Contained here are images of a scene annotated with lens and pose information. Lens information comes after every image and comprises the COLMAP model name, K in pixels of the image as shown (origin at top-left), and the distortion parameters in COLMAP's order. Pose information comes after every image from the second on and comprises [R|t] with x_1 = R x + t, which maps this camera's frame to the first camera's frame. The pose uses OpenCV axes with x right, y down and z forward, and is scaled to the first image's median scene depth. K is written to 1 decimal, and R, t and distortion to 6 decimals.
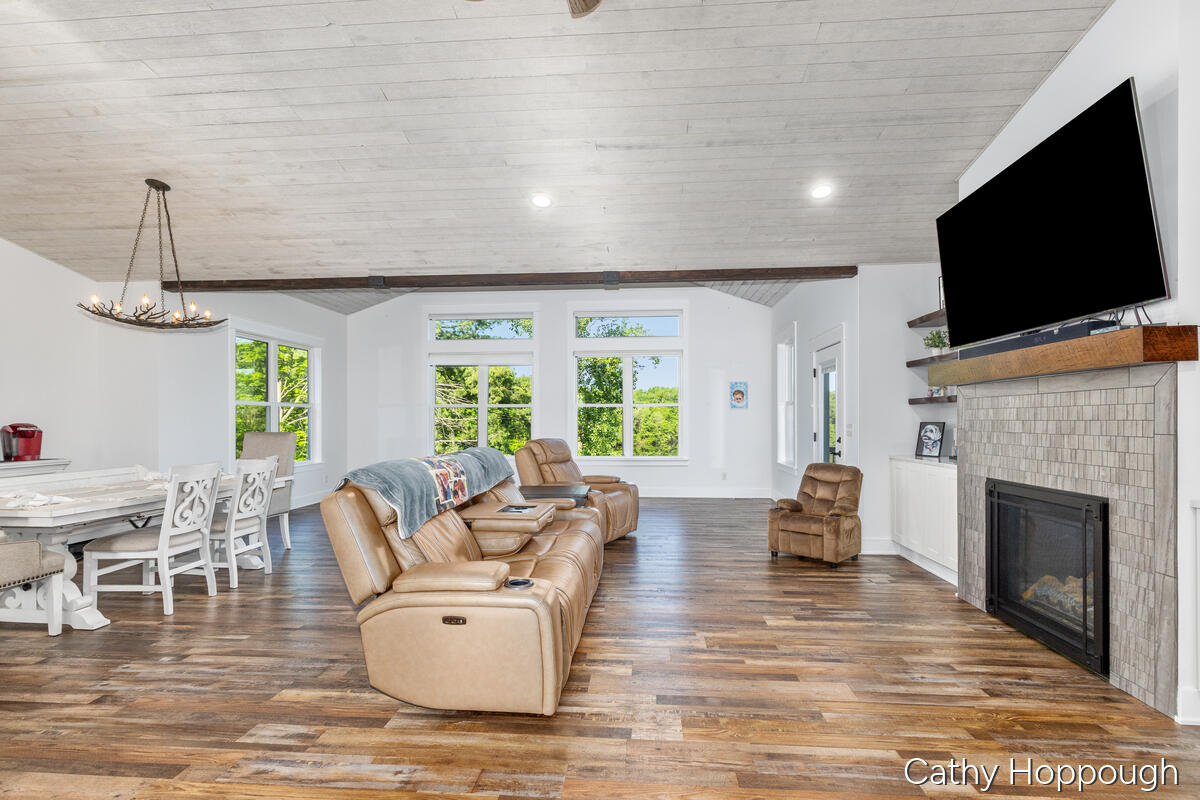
lens RADIAL K [[561.0, 0, 601.8], [0, 561.0, 418.1], [0, 0, 1]] dist [0.001329, 0.000374]
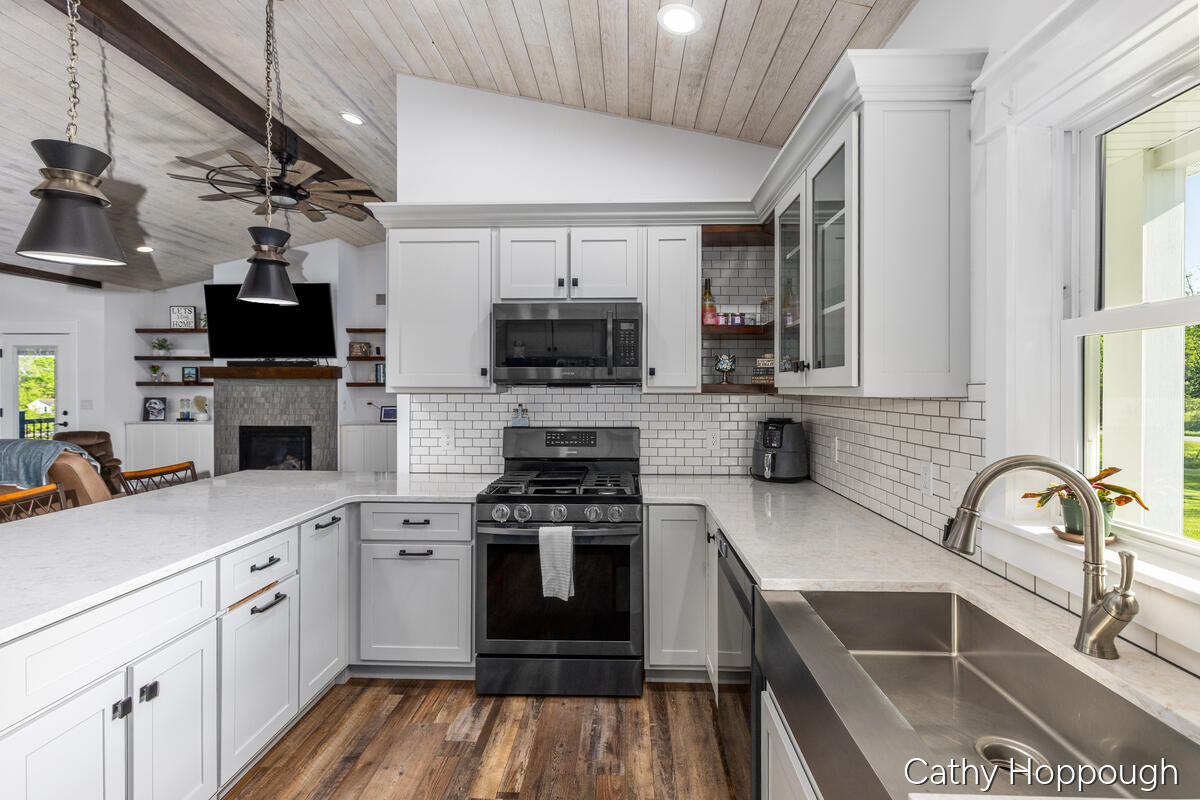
lens RADIAL K [[541.4, 0, 600.0], [0, 541.4, 400.0], [0, 0, 1]] dist [0.001654, 0.000561]
pose [[-0.033071, -0.010563, 0.999397, -1.416141], [-0.008126, 0.999914, 0.010299, -0.017713], [-0.999420, -0.007781, -0.033154, -0.245587]]
